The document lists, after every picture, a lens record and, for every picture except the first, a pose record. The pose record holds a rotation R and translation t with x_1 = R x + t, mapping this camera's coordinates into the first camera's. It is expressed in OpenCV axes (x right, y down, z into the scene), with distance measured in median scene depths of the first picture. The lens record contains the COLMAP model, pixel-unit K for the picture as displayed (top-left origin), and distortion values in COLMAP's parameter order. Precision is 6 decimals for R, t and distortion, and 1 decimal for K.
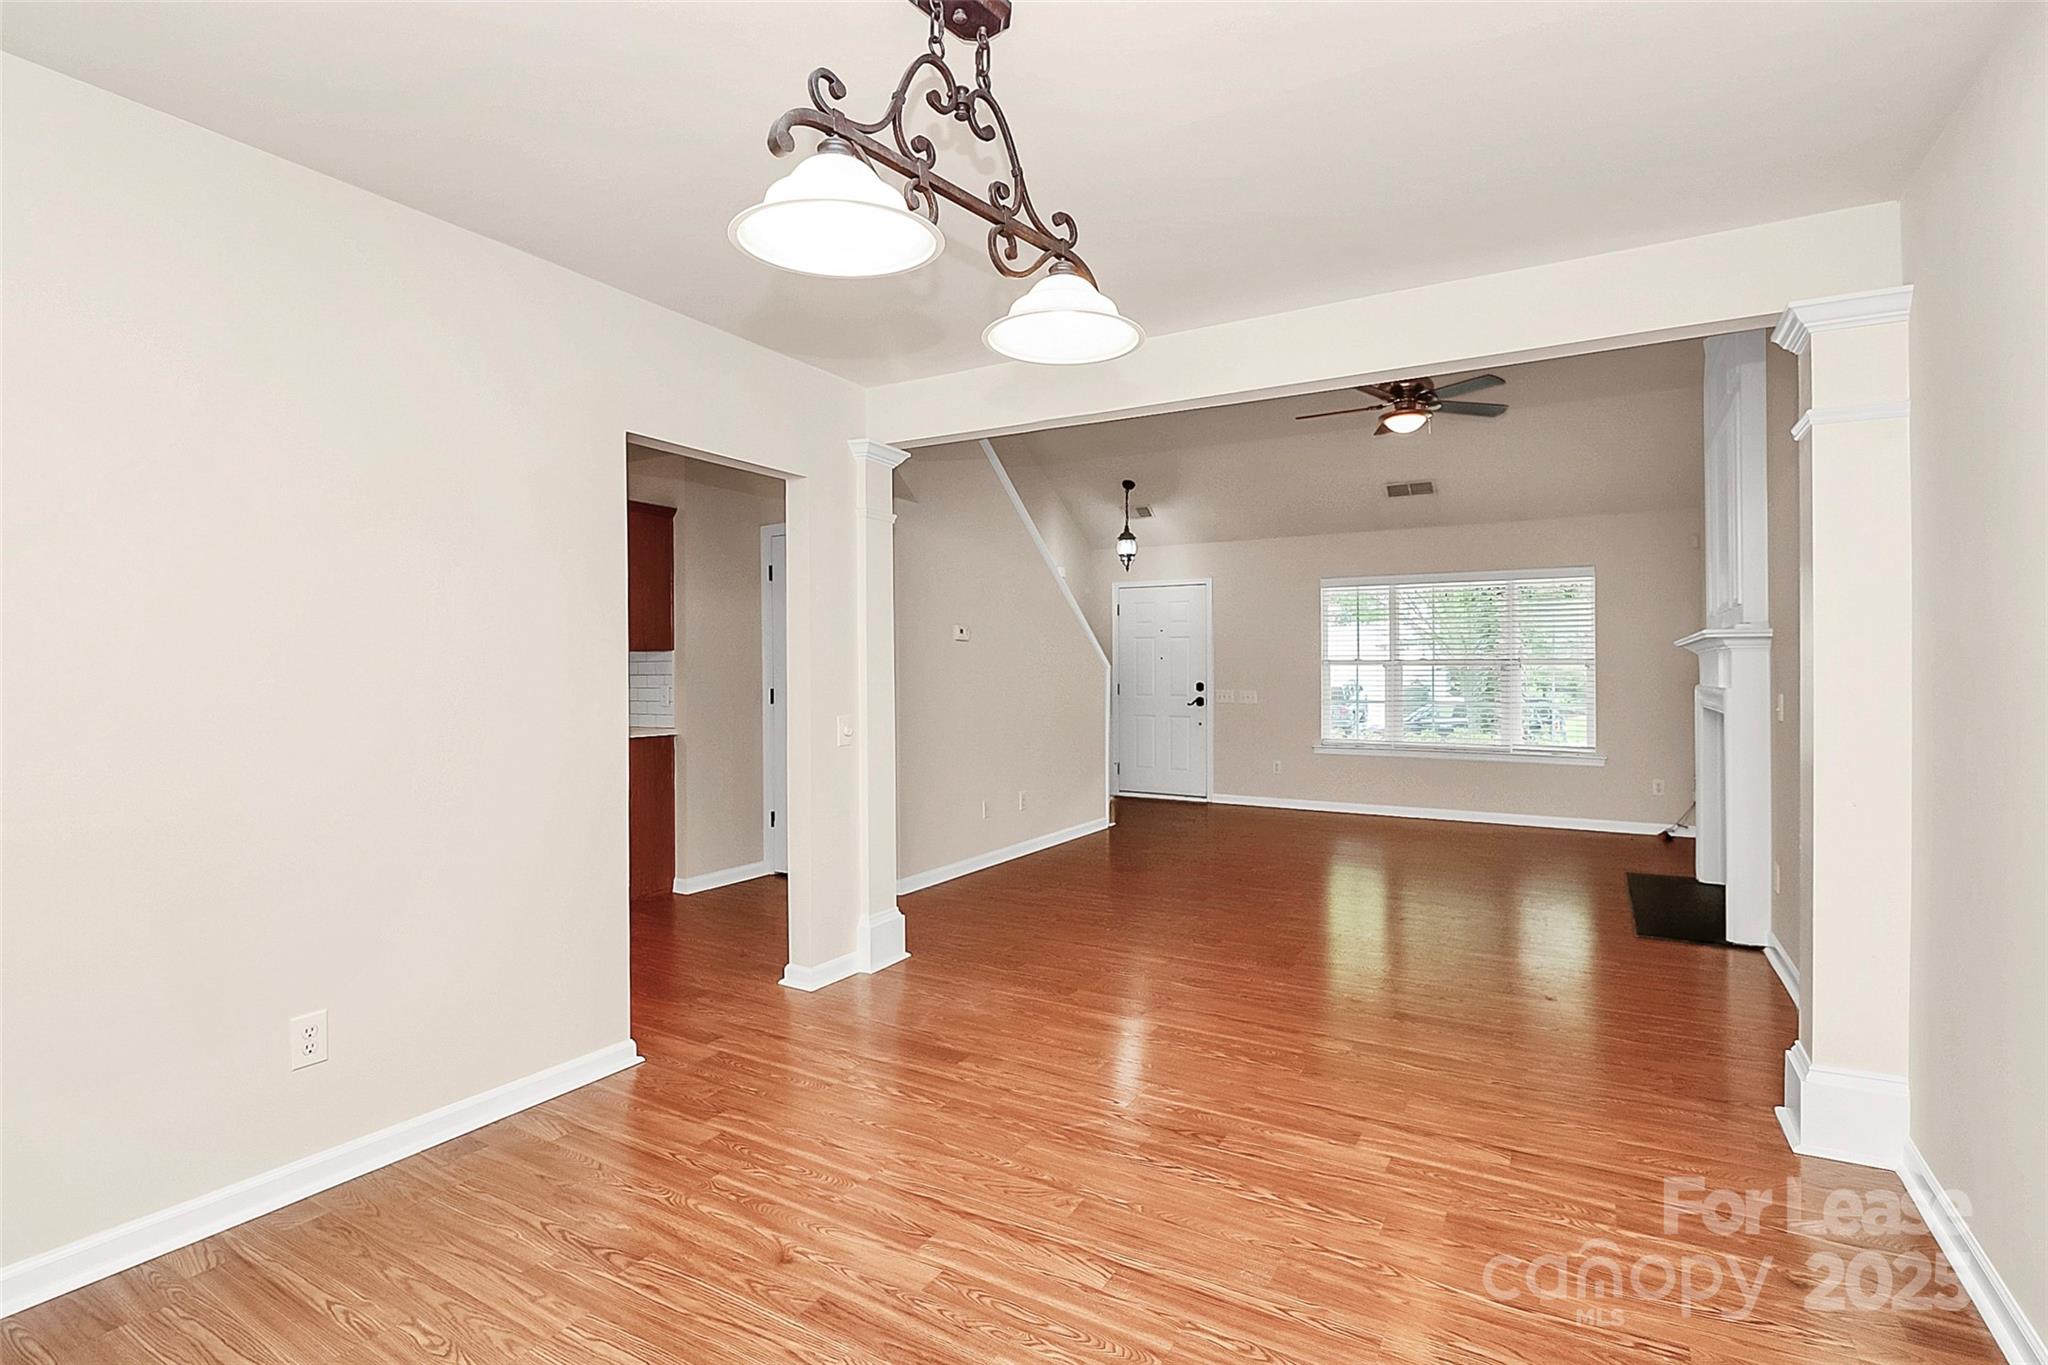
lens RADIAL K [[964.4, 0, 1030.6], [0, 964.4, 662.3], [0, 0, 1]] dist [0.002323, -0.013399]
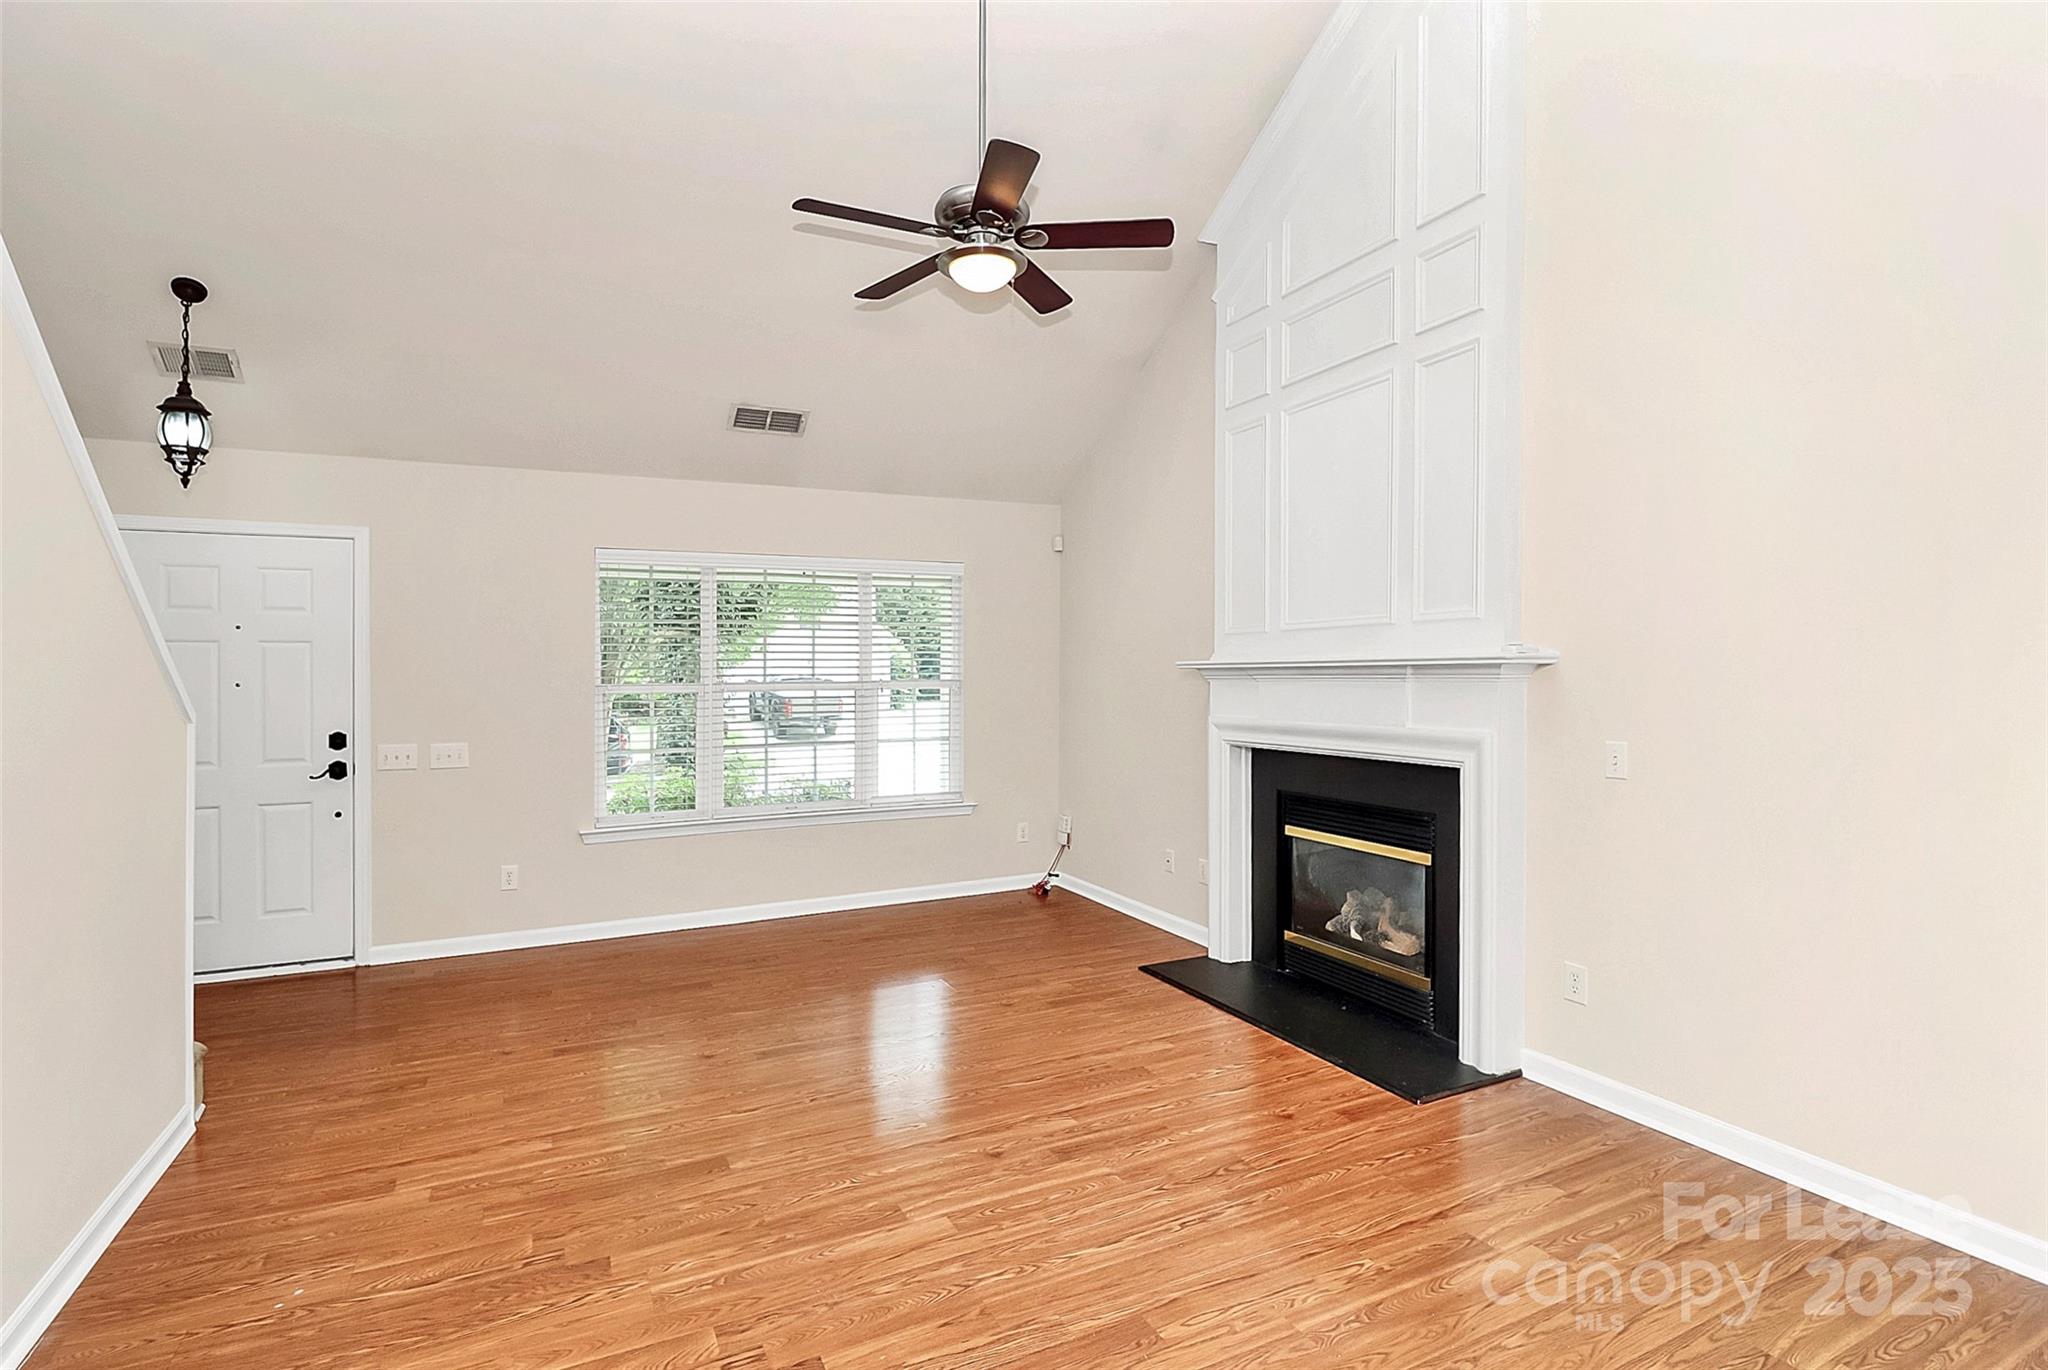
lens RADIAL K [[964.4, 0, 1030.6], [0, 964.4, 664.8], [0, 0, 1]] dist [0.002323, -0.013399]
pose [[0.553137, -0.001238, 0.833090, -0.046100], [0.005376, 0.999983, -0.002083, -0.012269], [-0.833073, 0.005631, 0.553134, 0.444436]]
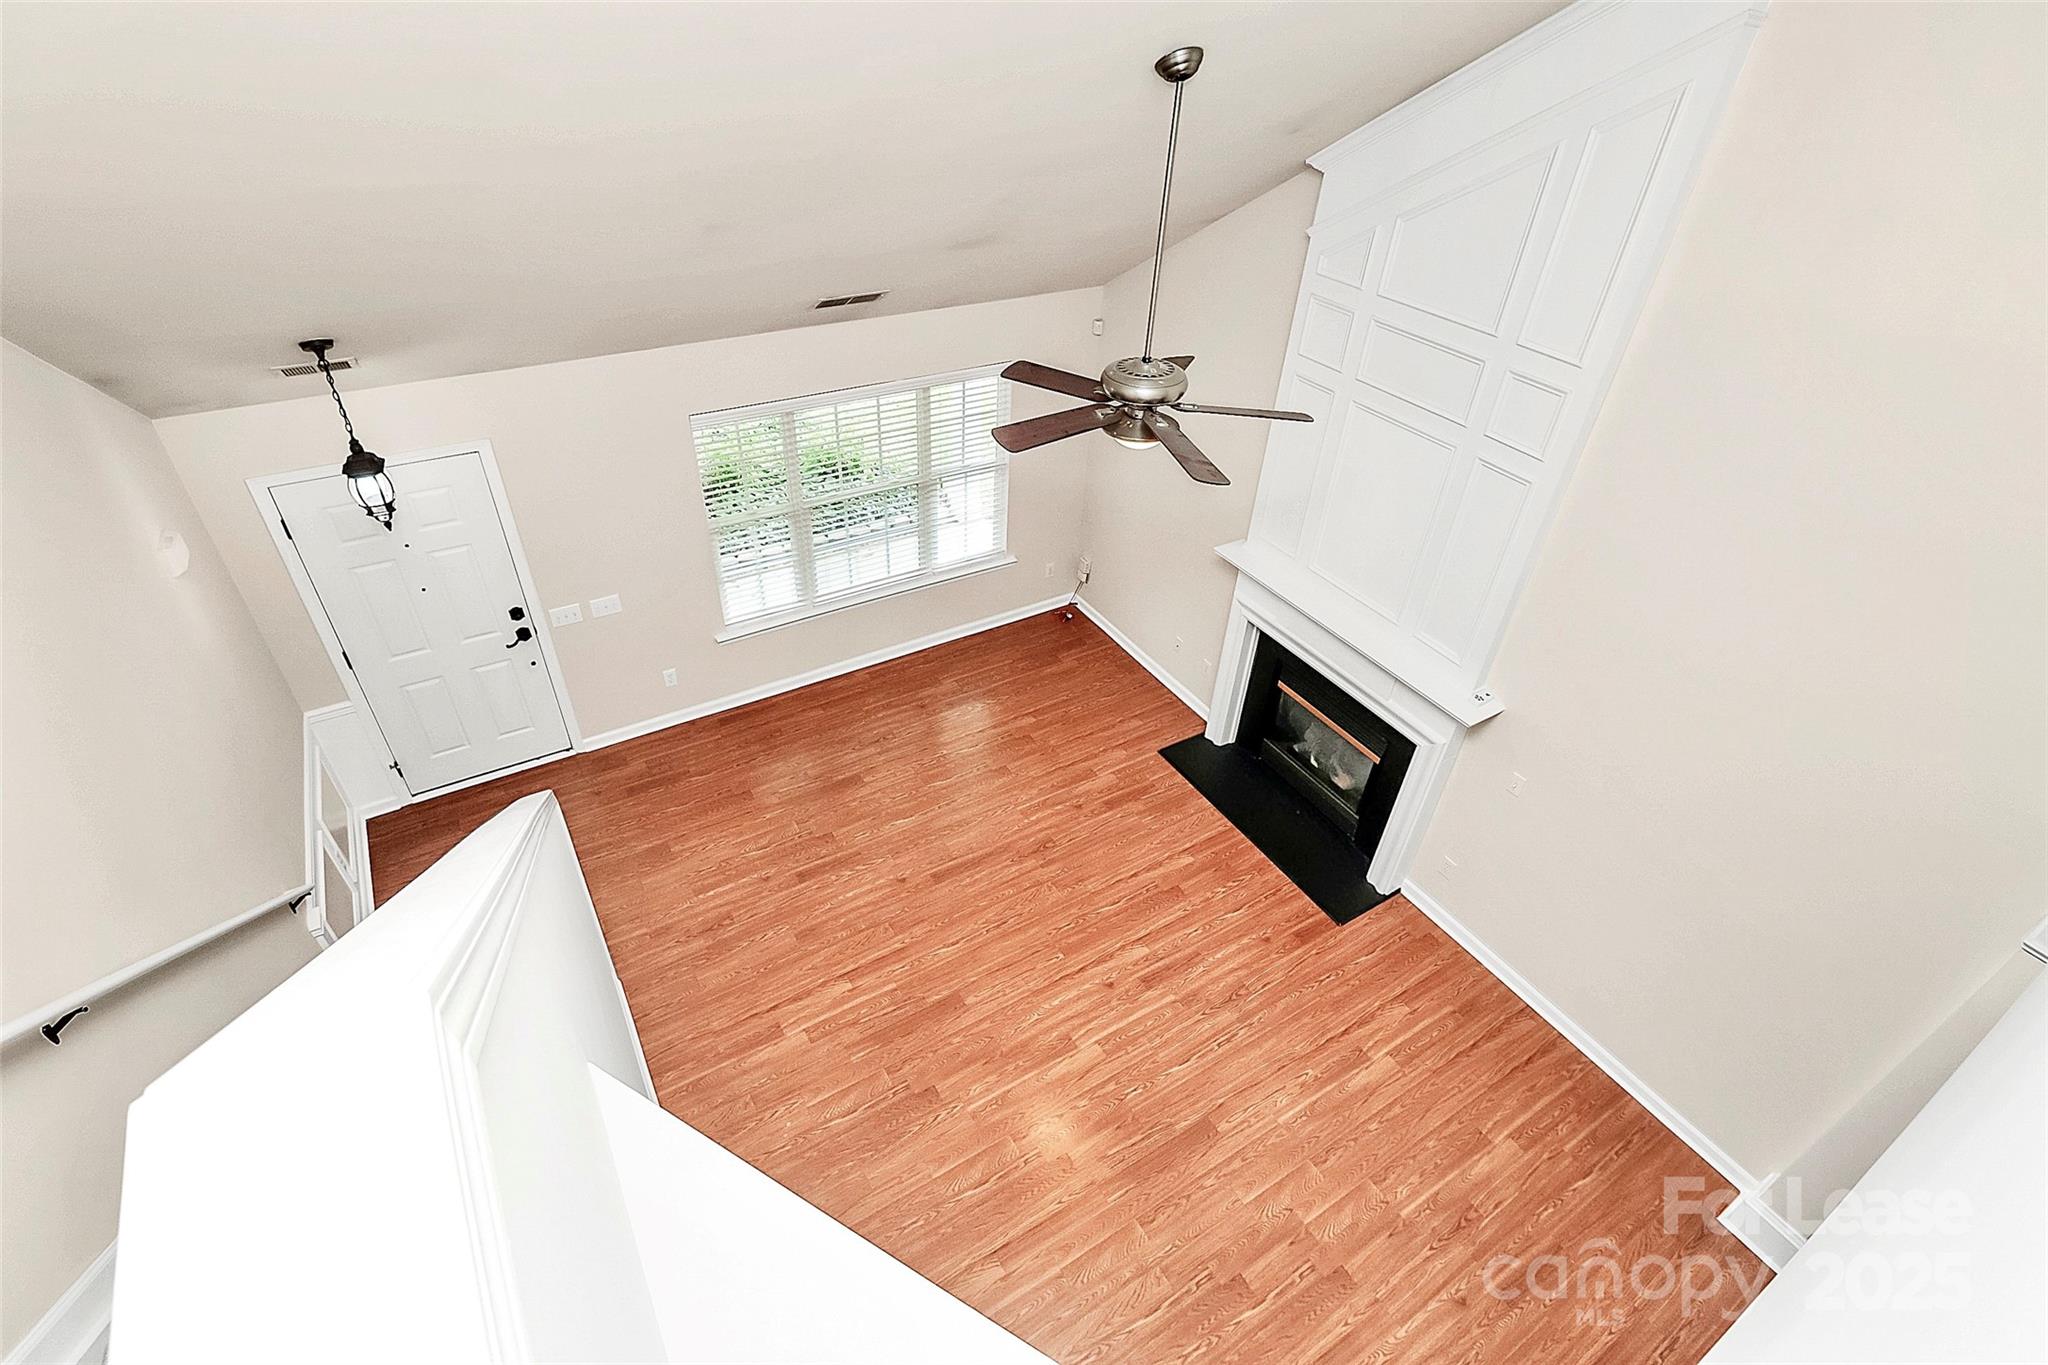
lens RADIAL K [[948.6, 0, 1028.7], [0, 948.6, 642.1], [0, 0, 1]] dist [-0.002663, -0.000190]
pose [[0.477811, -0.498048, 0.723633, -0.114611], [-0.040936, 0.810231, 0.584680, -0.338248], [-0.877508, -0.308989, 0.366750, 0.529169]]
